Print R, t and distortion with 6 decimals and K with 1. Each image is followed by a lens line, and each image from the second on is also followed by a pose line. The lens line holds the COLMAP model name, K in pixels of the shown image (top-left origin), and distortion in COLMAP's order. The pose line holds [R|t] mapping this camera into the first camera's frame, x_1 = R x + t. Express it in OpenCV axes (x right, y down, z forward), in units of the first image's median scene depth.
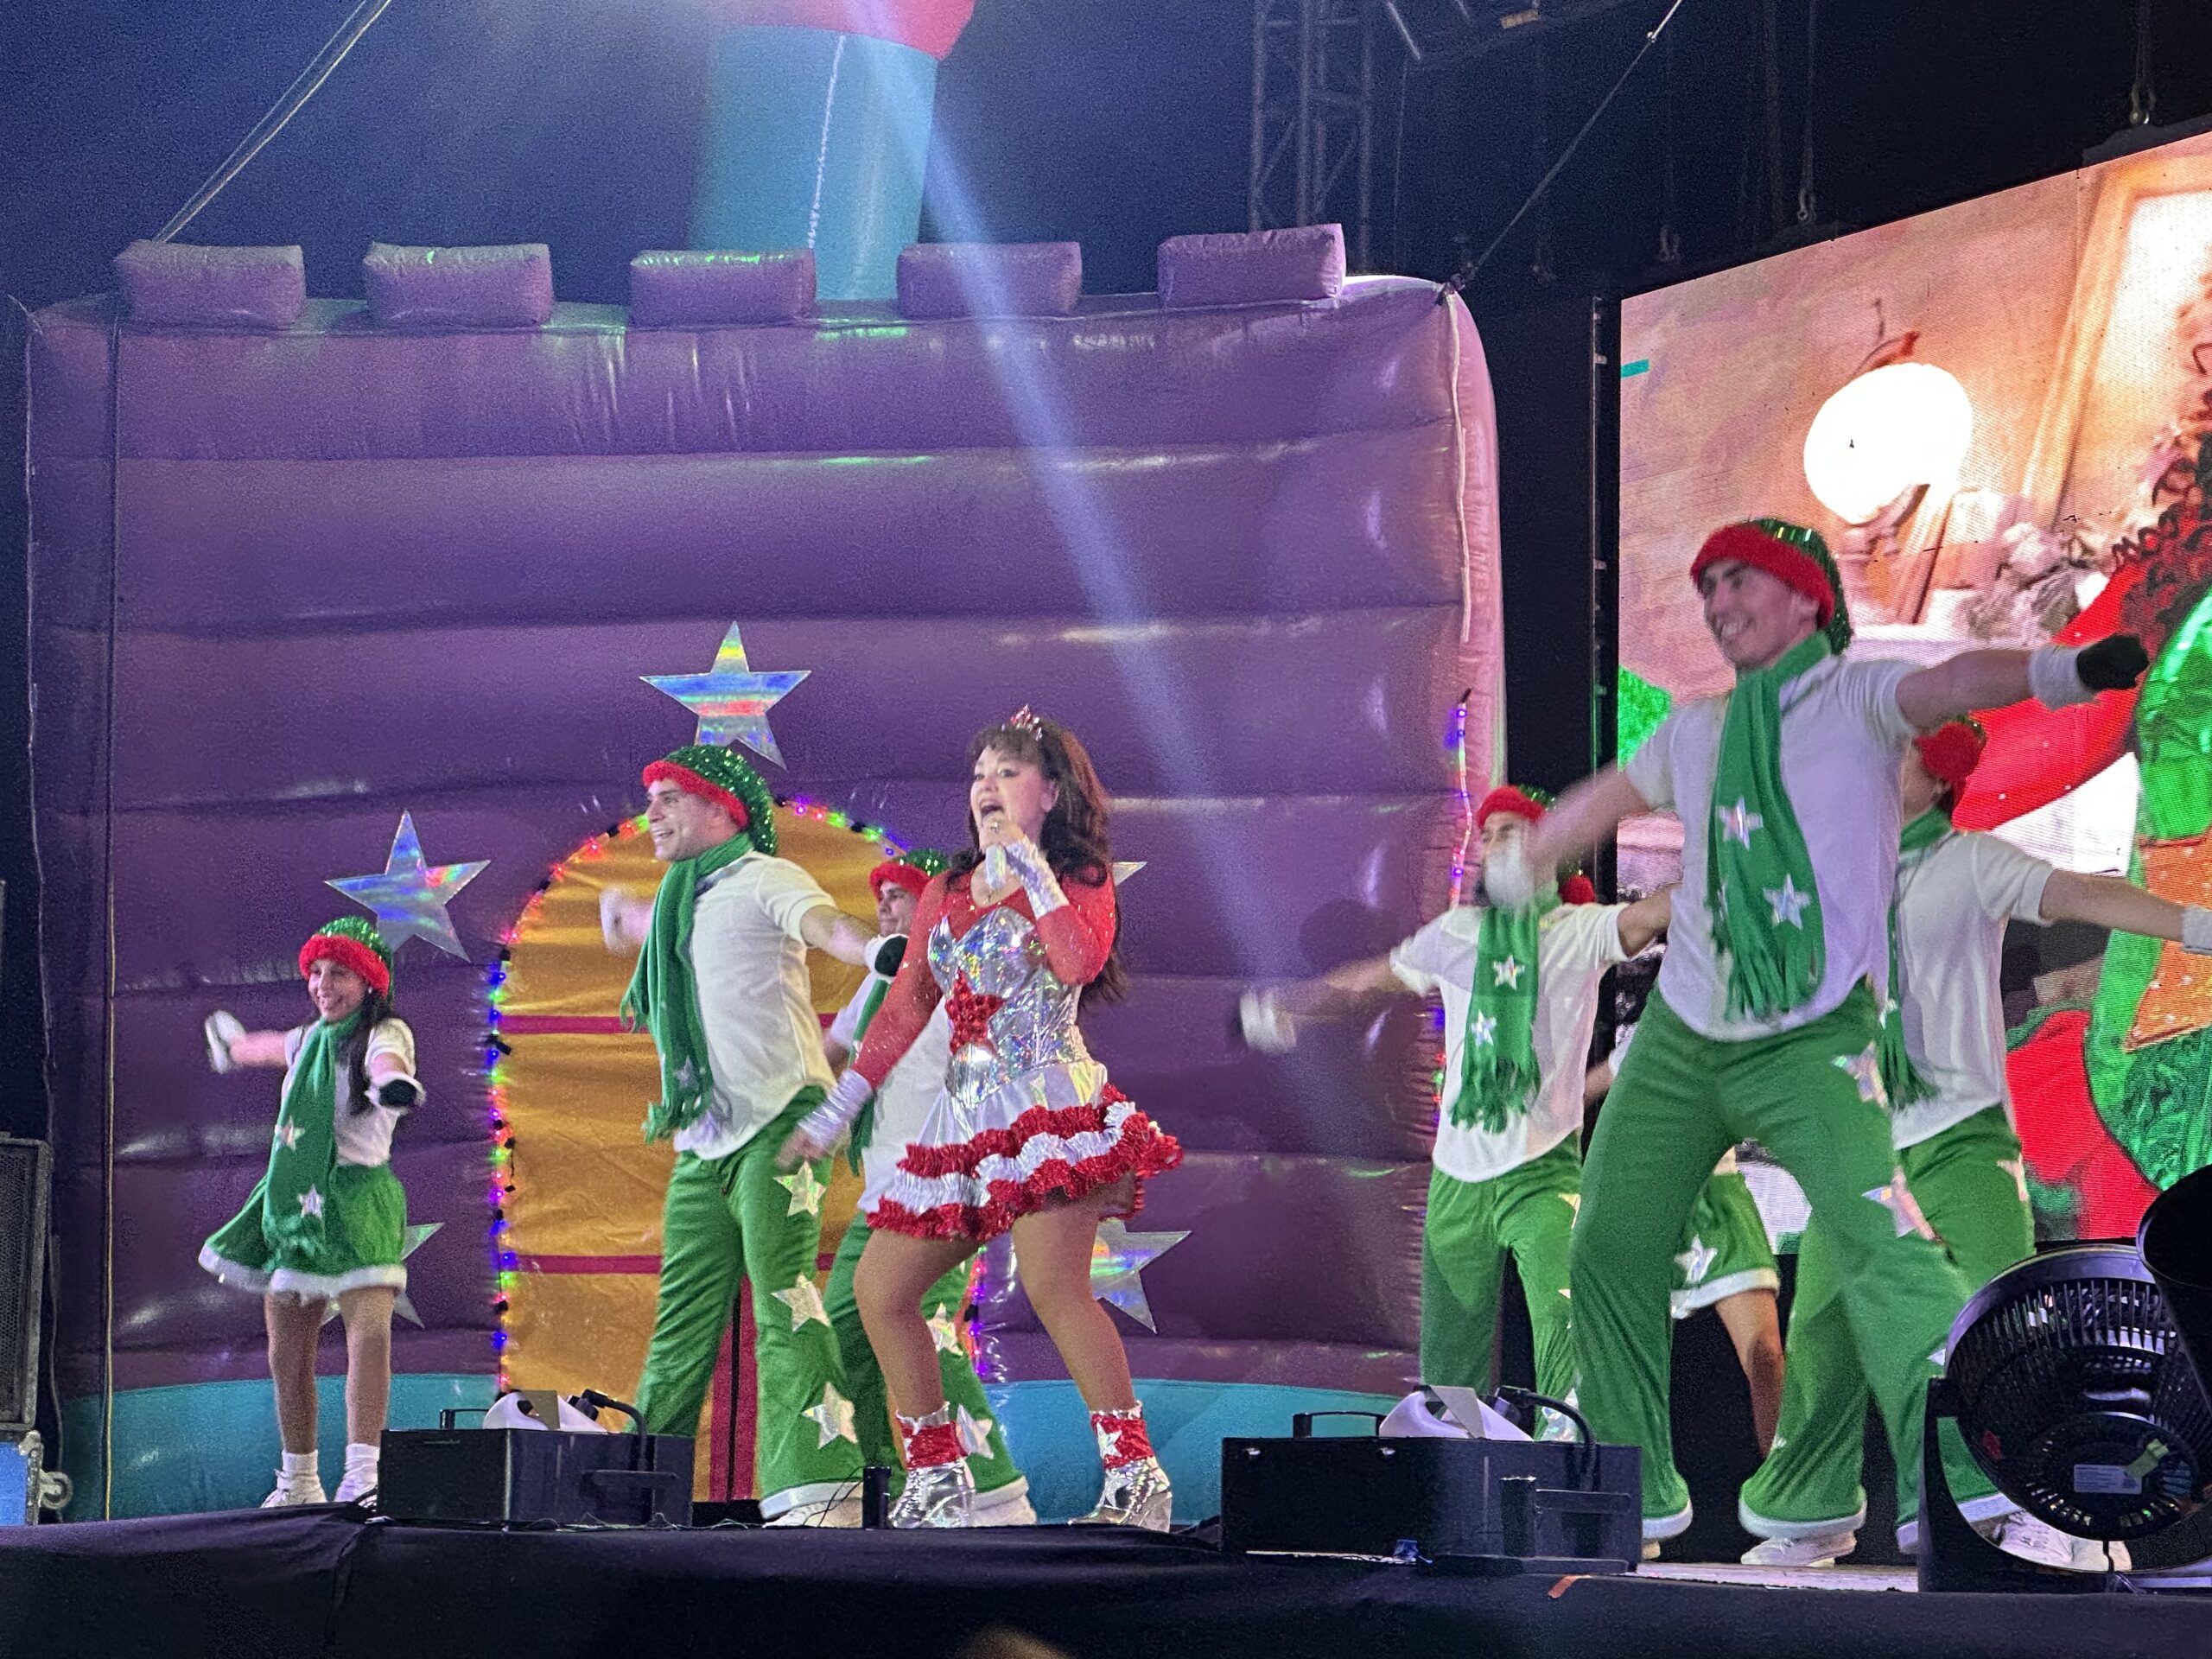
lens RADIAL K [[5482.6, 0, 1106.0], [0, 5482.6, 829.5], [0, 0, 1]] dist [0.208340, -0.375149]
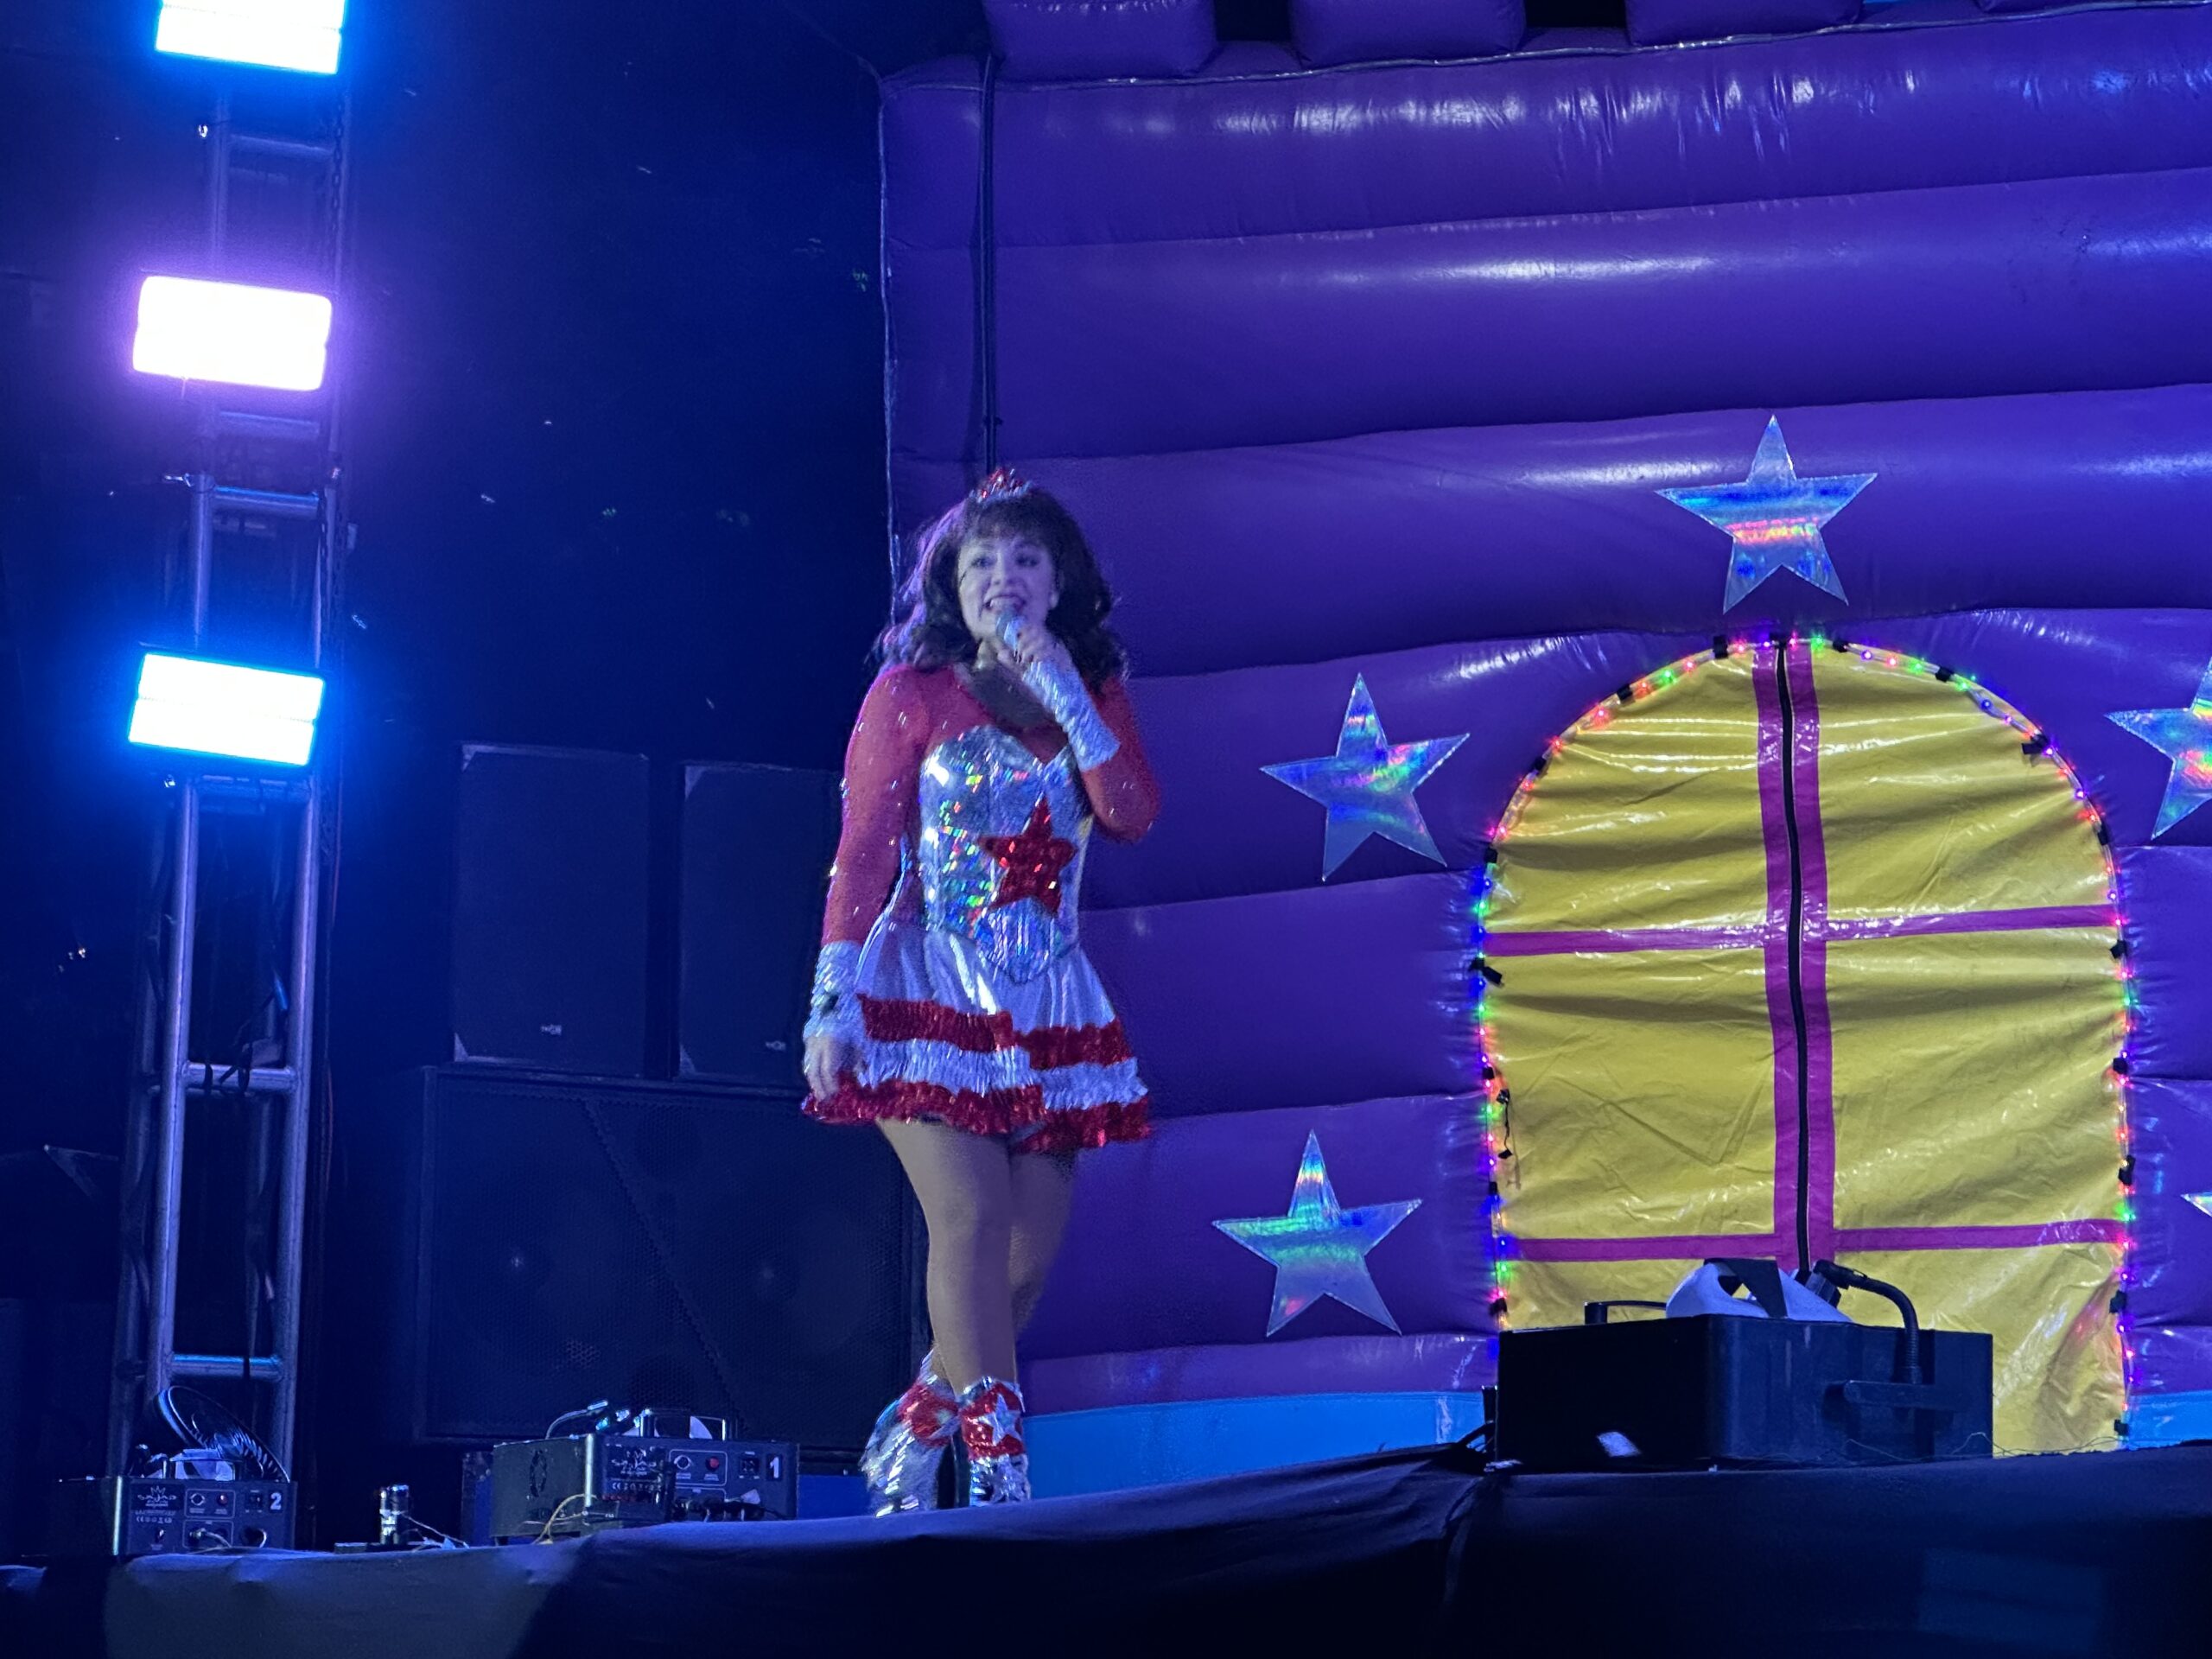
lens RADIAL K [[5434.3, 0, 1106.0], [0, 5434.3, 829.5], [0, 0, 1]] dist [0.024269, 1.018347]
pose [[0.989669, -0.030293, -0.140136, -0.055015], [0.025323, 0.998990, -0.037114, 0.046470], [0.141119, 0.033182, 0.989436, 0.226582]]
